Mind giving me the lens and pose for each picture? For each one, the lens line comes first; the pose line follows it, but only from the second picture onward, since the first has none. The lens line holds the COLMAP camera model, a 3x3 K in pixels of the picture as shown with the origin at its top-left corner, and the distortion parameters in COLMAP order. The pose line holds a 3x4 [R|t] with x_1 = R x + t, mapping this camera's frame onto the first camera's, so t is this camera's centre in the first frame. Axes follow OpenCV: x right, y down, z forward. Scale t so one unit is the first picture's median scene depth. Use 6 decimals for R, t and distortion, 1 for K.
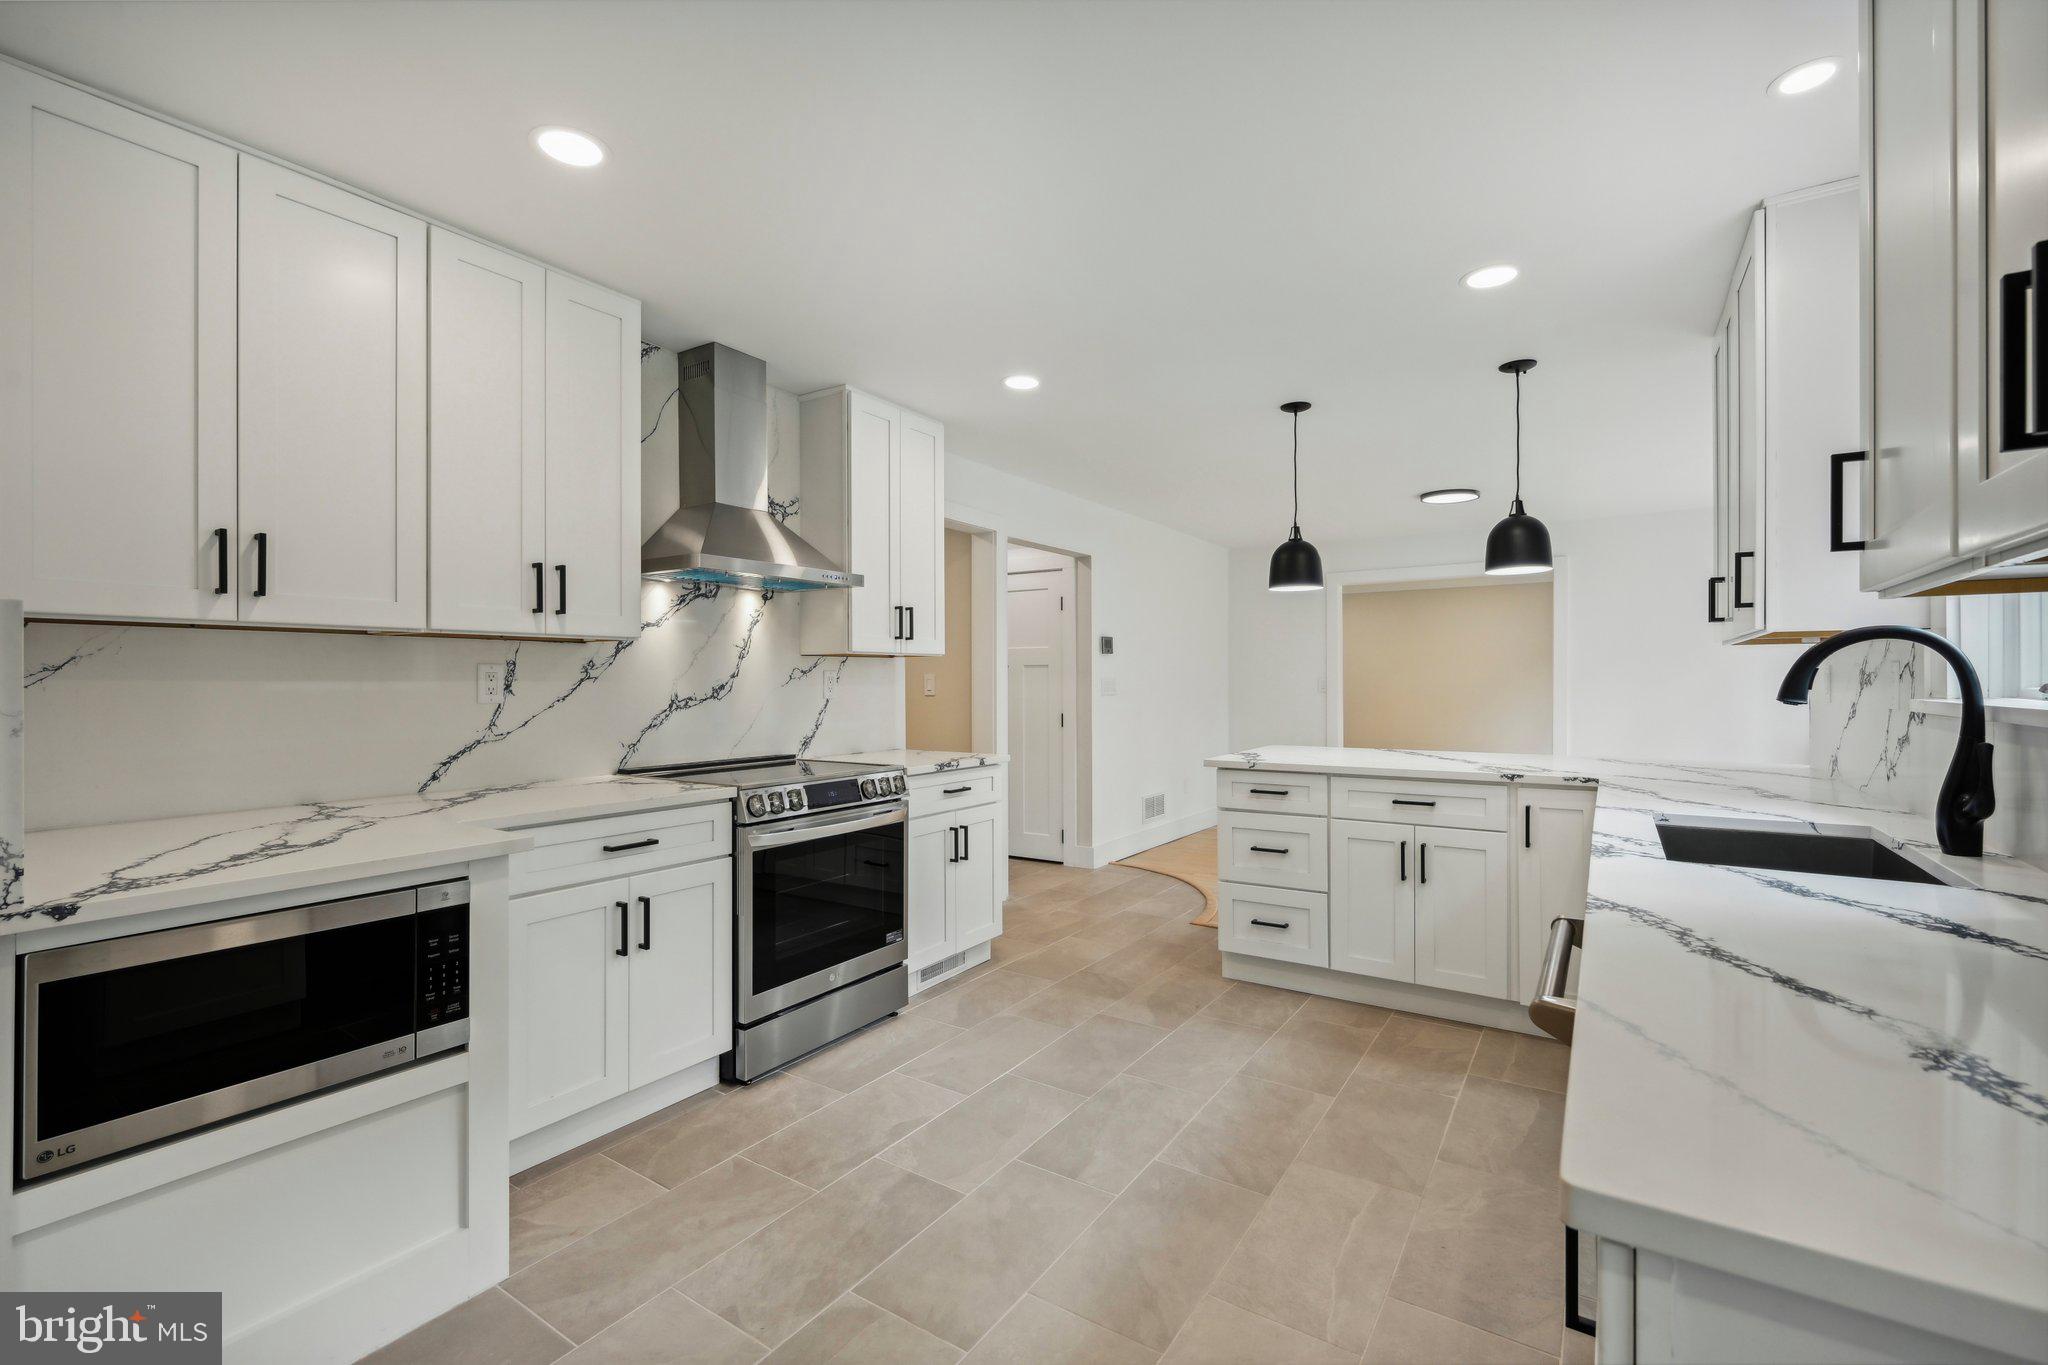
lens RADIAL K [[903.1, 0, 1020.6], [0, 903.1, 680.4], [0, 0, 1]] dist [-0.001936, 0.002267]
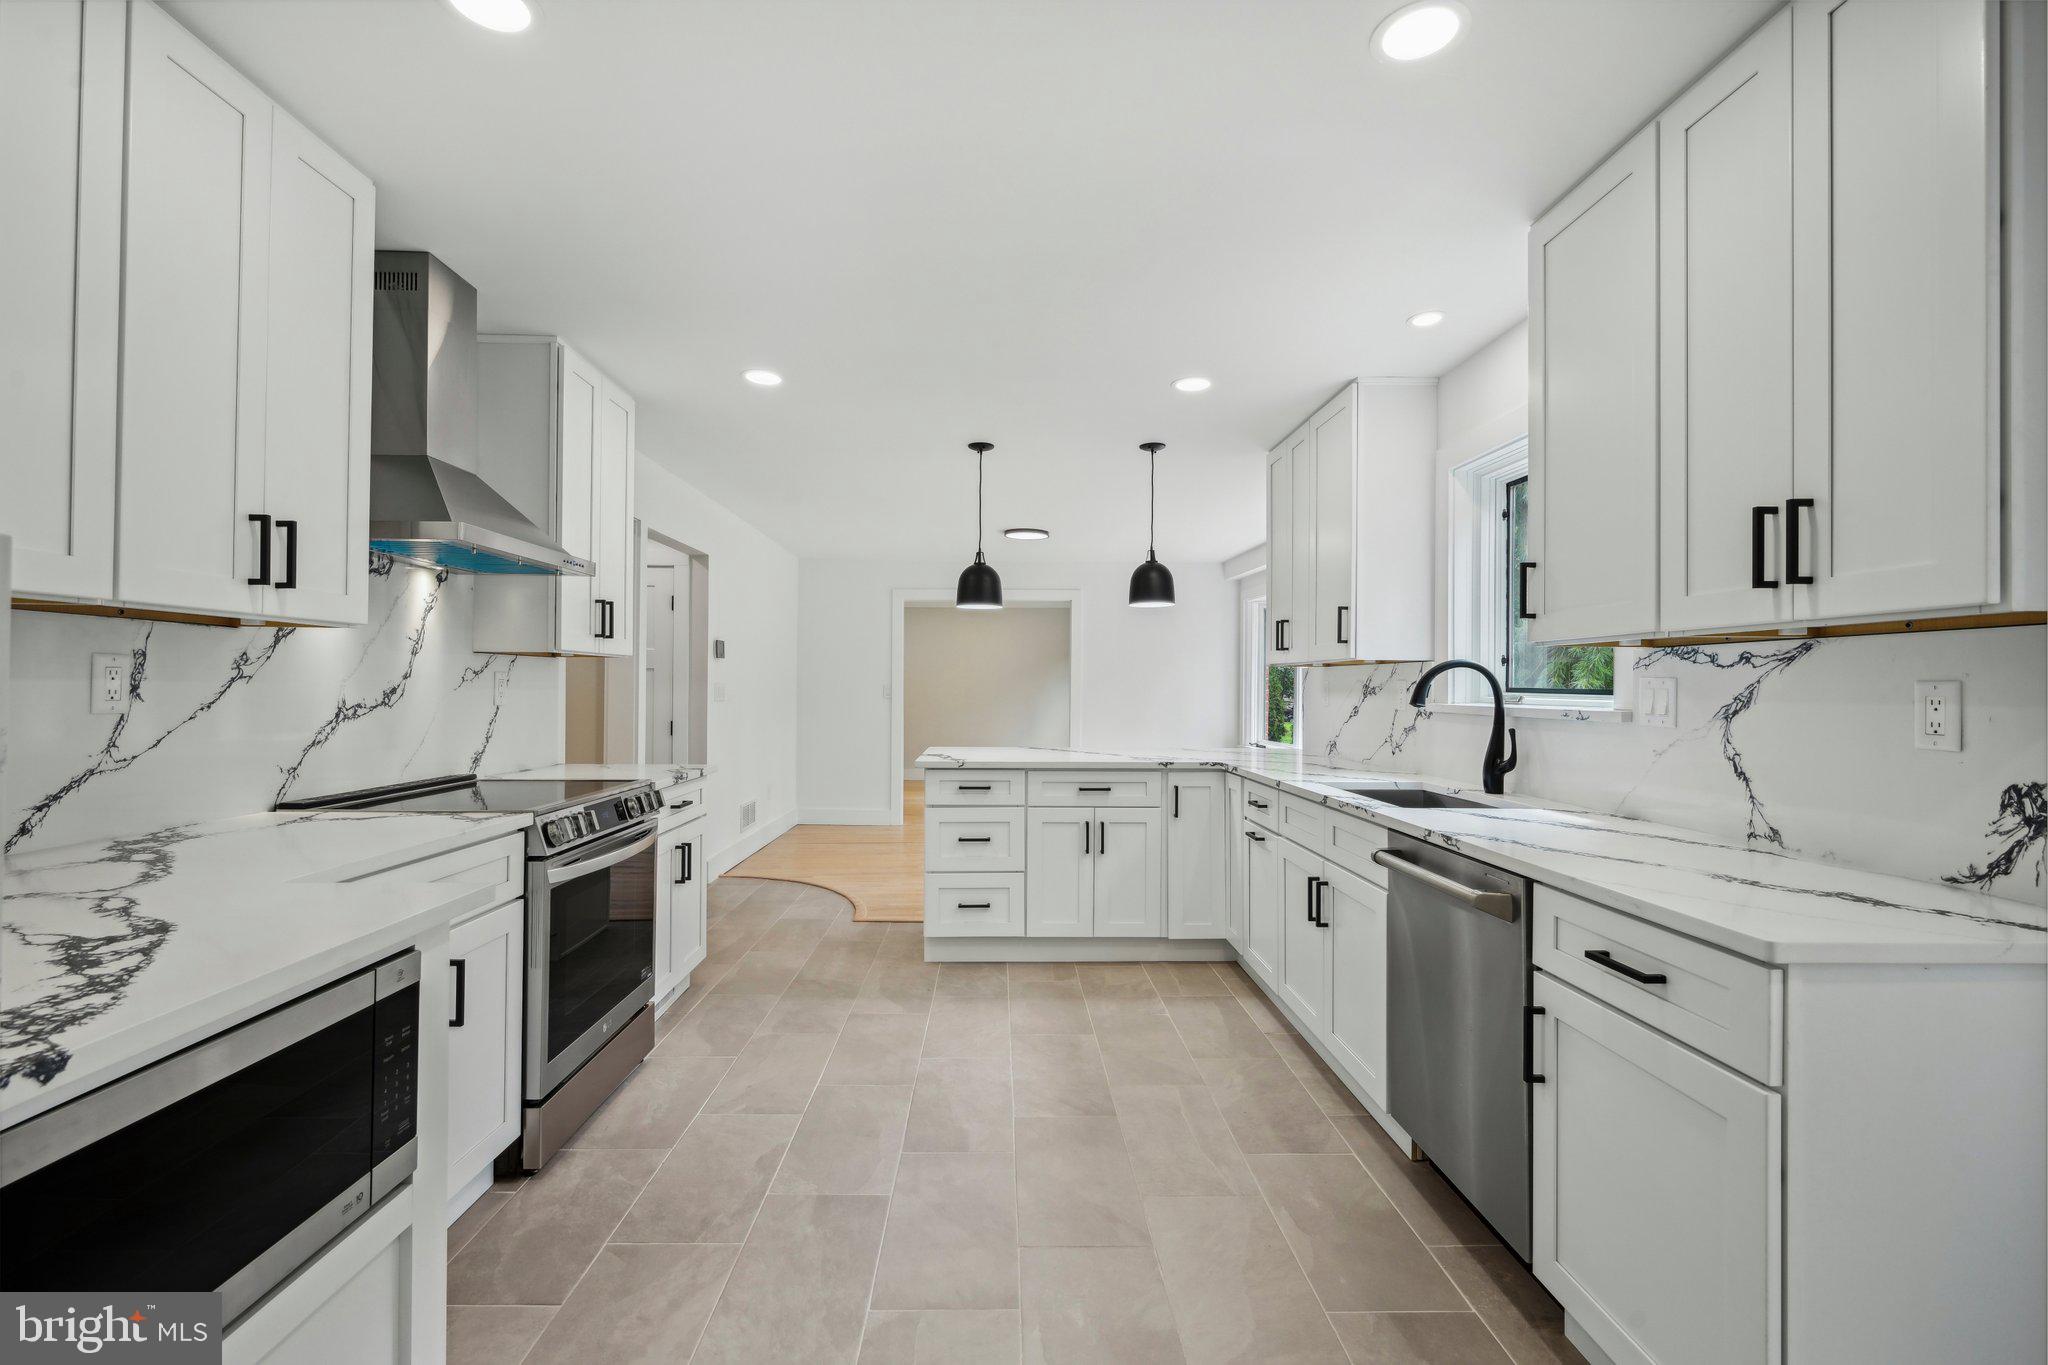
lens RADIAL K [[903.1, 0, 1017.3], [0, 903.1, 679.8], [0, 0, 1]] dist [-0.001936, 0.002267]
pose [[0.814557, 0.014102, 0.579913, -0.414802], [-0.009901, 0.999897, -0.010407, 0.000997], [-0.580000, 0.002735, 0.814612, 0.070001]]
